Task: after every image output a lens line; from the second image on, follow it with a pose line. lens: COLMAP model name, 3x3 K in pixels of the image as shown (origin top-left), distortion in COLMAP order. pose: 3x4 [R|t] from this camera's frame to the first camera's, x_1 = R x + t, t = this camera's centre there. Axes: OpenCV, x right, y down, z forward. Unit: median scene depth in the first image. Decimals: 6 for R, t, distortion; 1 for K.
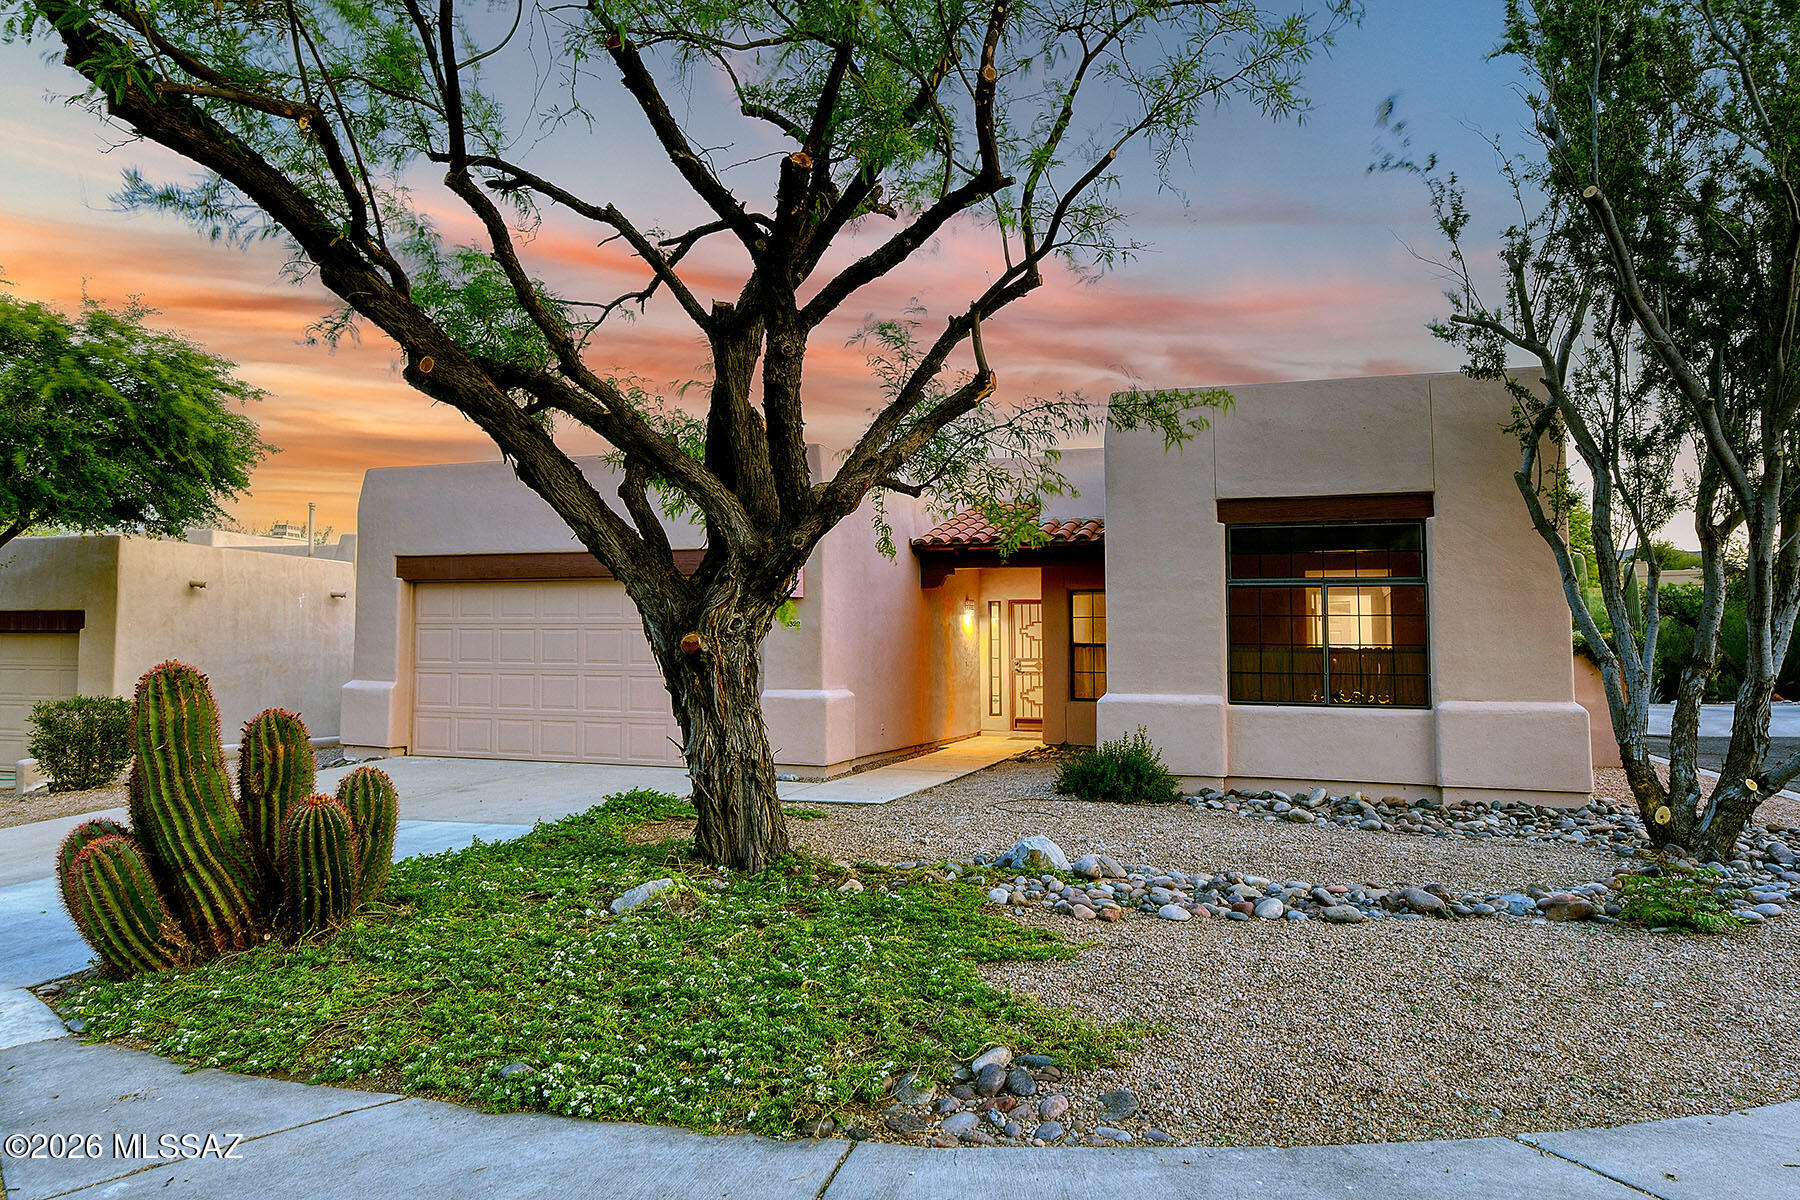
lens RADIAL K [[1029.4, 0, 956.2], [0, 1029.4, 409.6], [0, 0, 1]] dist [0.009413, 0.001119]
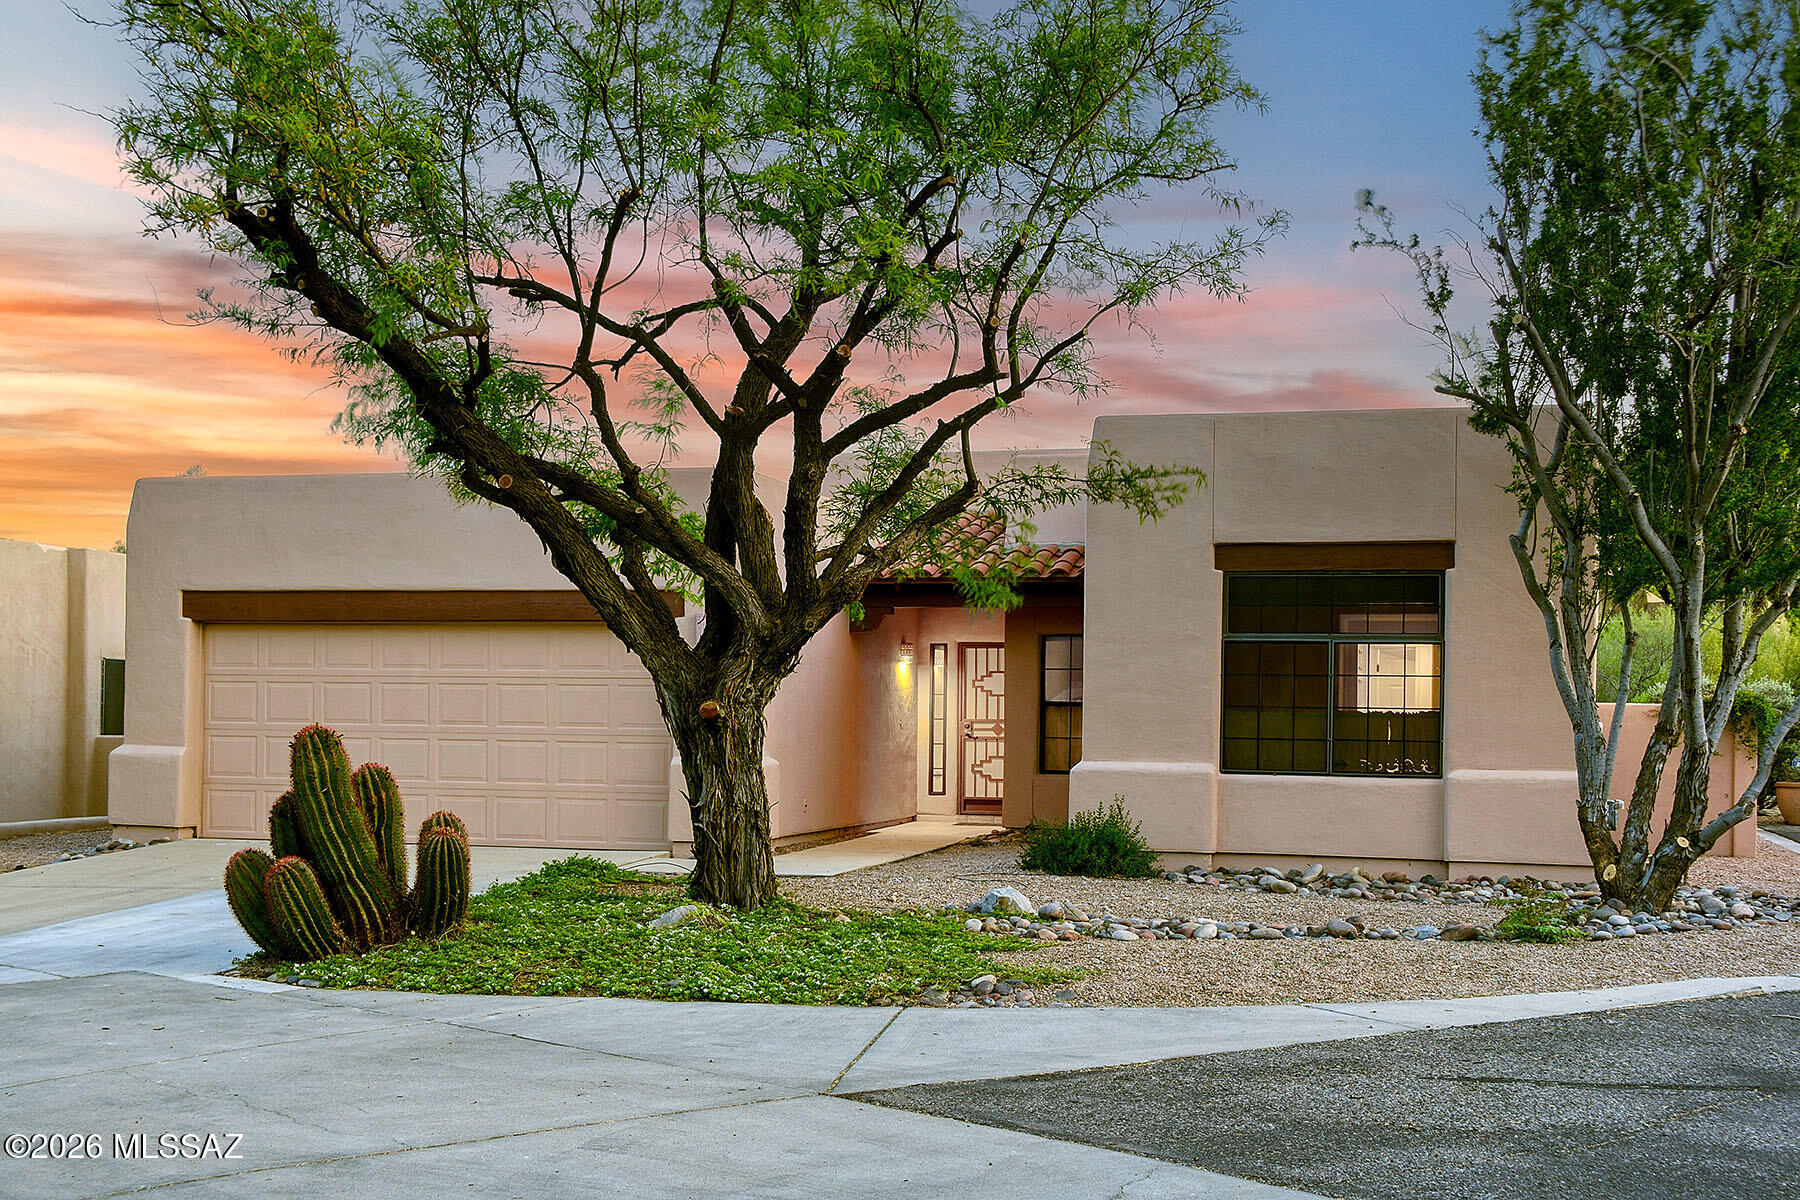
lens RADIAL K [[1969.9, 0, 896.5], [0, 1969.9, 602.9], [0, 0, 1]] dist [0.098113, 0.000000]
pose [[0.999395, 0.005626, 0.034322, -0.075005], [-0.011680, 0.983810, 0.178836, -0.167314], [-0.032760, -0.179128, 0.983280, -0.671690]]
